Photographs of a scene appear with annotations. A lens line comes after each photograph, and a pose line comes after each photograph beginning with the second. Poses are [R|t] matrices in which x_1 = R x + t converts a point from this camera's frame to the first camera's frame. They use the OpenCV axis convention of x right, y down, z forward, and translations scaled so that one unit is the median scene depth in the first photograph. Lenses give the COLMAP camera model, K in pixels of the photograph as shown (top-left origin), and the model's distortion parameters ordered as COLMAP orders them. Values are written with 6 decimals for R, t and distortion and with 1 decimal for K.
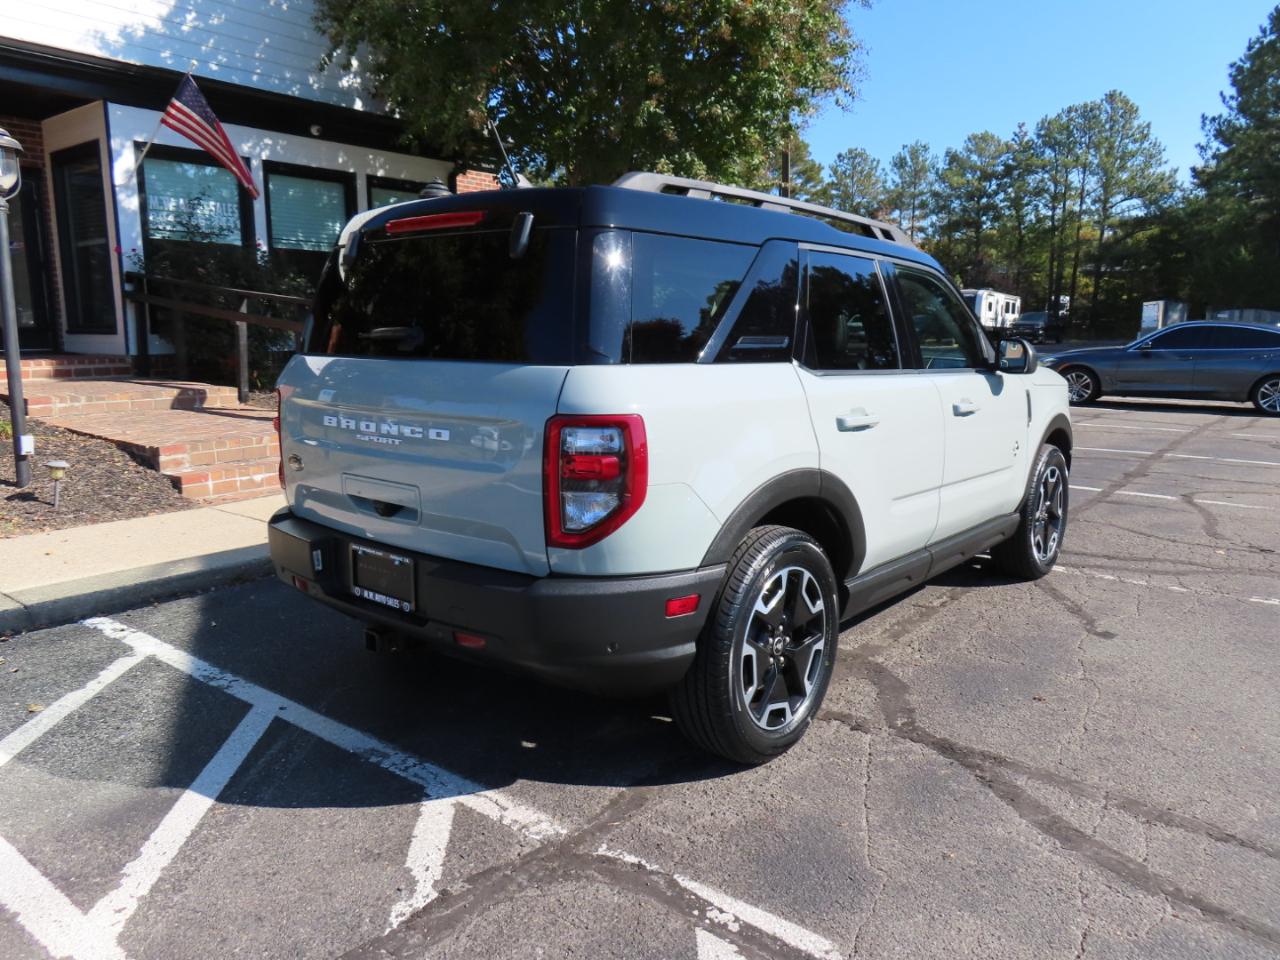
lens RADIAL K [[914.7, 0, 642.4], [0, 914.7, 488.2], [0, 0, 1]] dist [-0.010780, 0.006061]
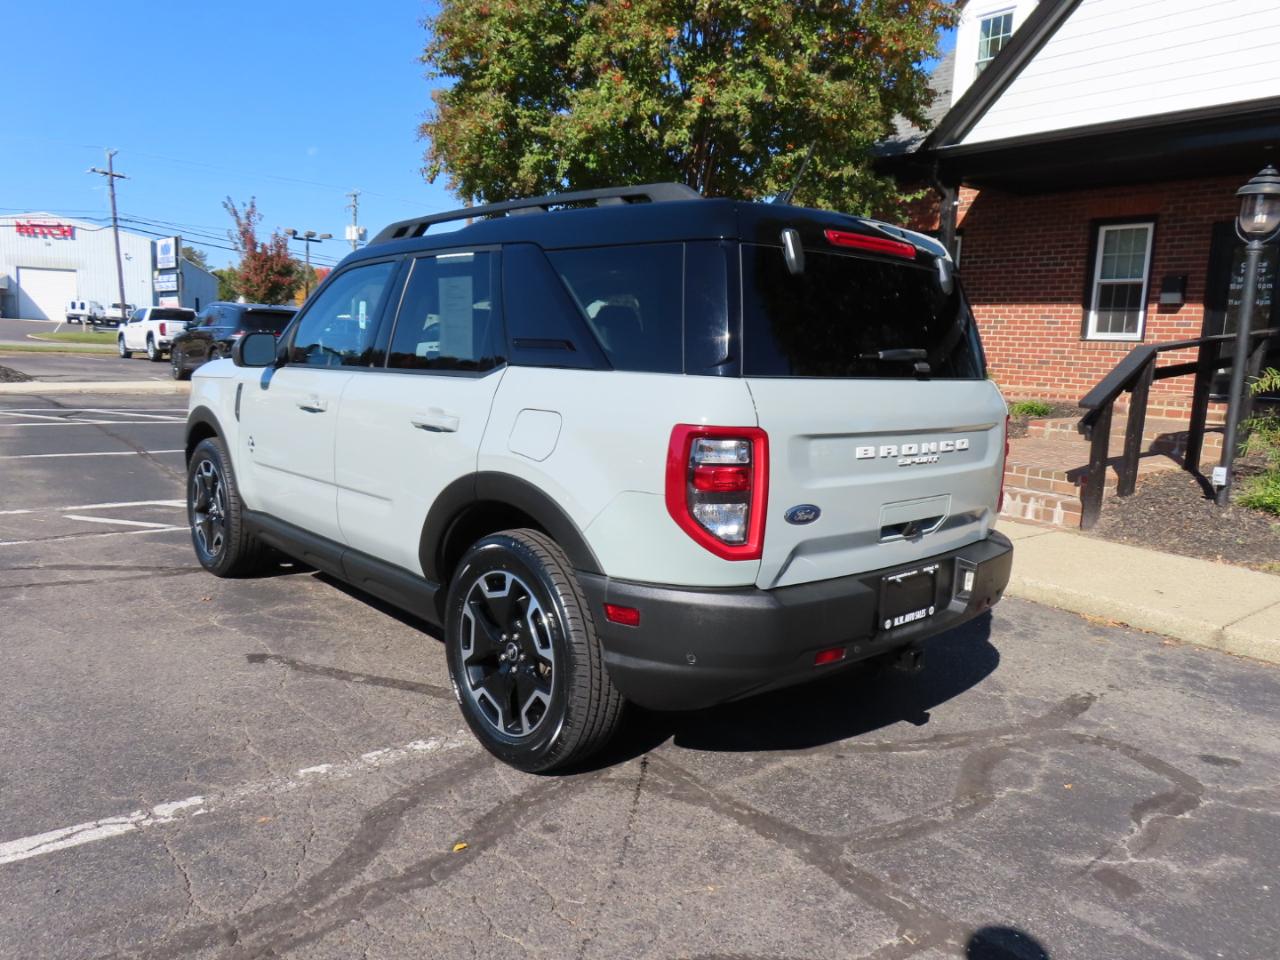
lens RADIAL K [[914.7, 0, 645.3], [0, 914.7, 482.8], [0, 0, 1]] dist [-0.010780, 0.006061]
pose [[-0.228909, 0.131338, -0.964547, 1.316081], [-0.217264, 0.958969, 0.182140, -0.262187], [0.948893, 0.251255, -0.190981, 1.551535]]
